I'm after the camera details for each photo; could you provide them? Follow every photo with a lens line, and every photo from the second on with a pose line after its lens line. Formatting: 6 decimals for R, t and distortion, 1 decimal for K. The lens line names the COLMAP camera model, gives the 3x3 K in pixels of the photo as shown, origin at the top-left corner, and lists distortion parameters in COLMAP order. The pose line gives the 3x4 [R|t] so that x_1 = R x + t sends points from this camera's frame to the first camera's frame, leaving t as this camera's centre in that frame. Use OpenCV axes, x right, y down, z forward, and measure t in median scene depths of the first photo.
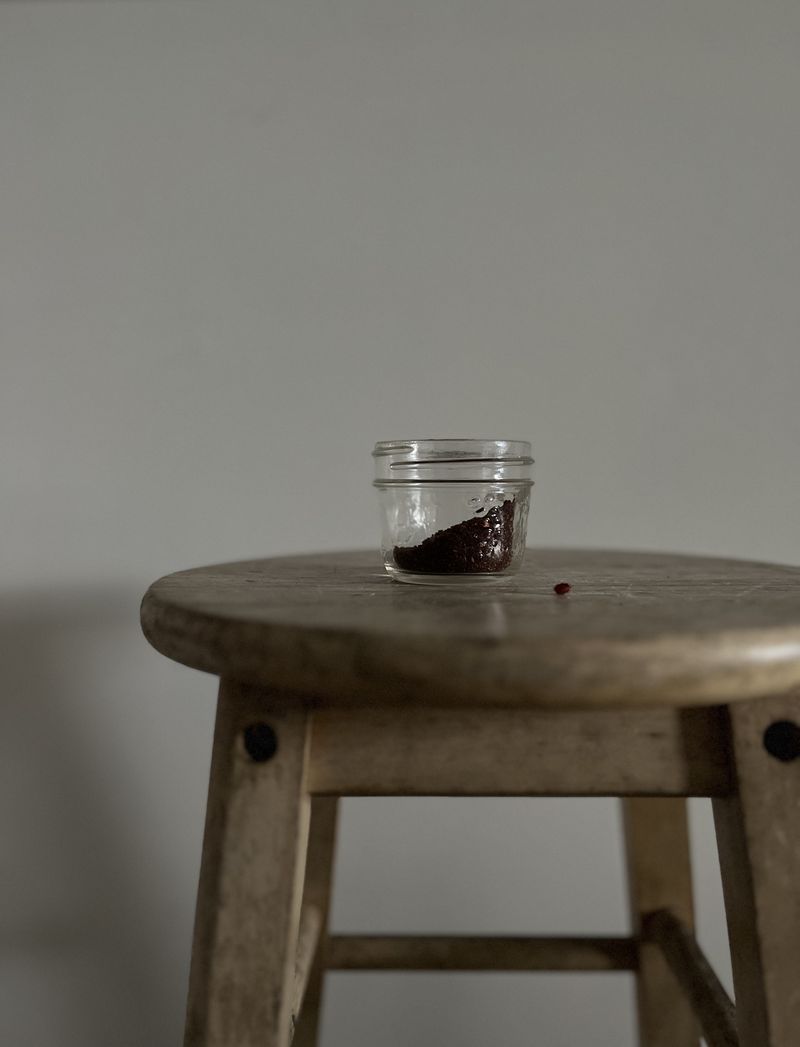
lens RADIAL K [[825.1, 0, 396.0], [0, 825.1, 524.5], [0, 0, 1]] dist [0.005260, -0.007184]
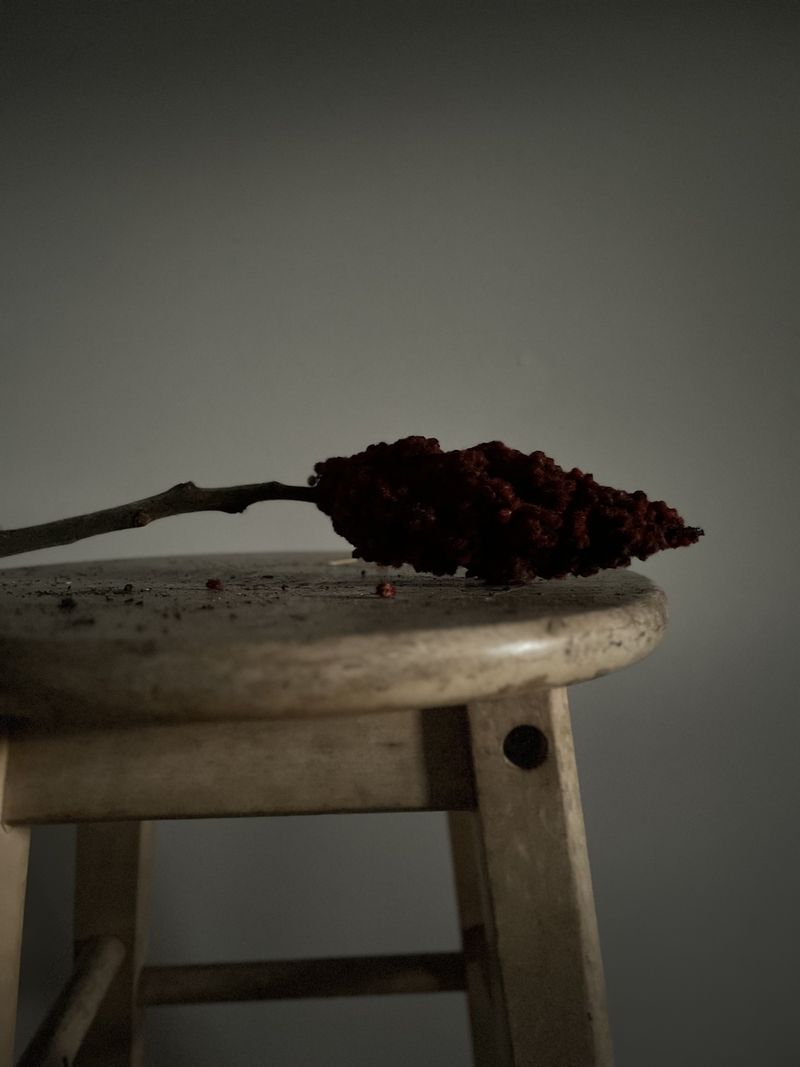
lens RADIAL K [[828.6, 0, 405.7], [0, 828.6, 533.7], [0, 0, 1]] dist [0.004096, -0.022644]
pose [[0.997038, -0.012253, 0.075930, 0.264947], [0.012376, 0.999923, -0.001148, 0.020896], [-0.075910, 0.002085, 0.997113, 0.076911]]
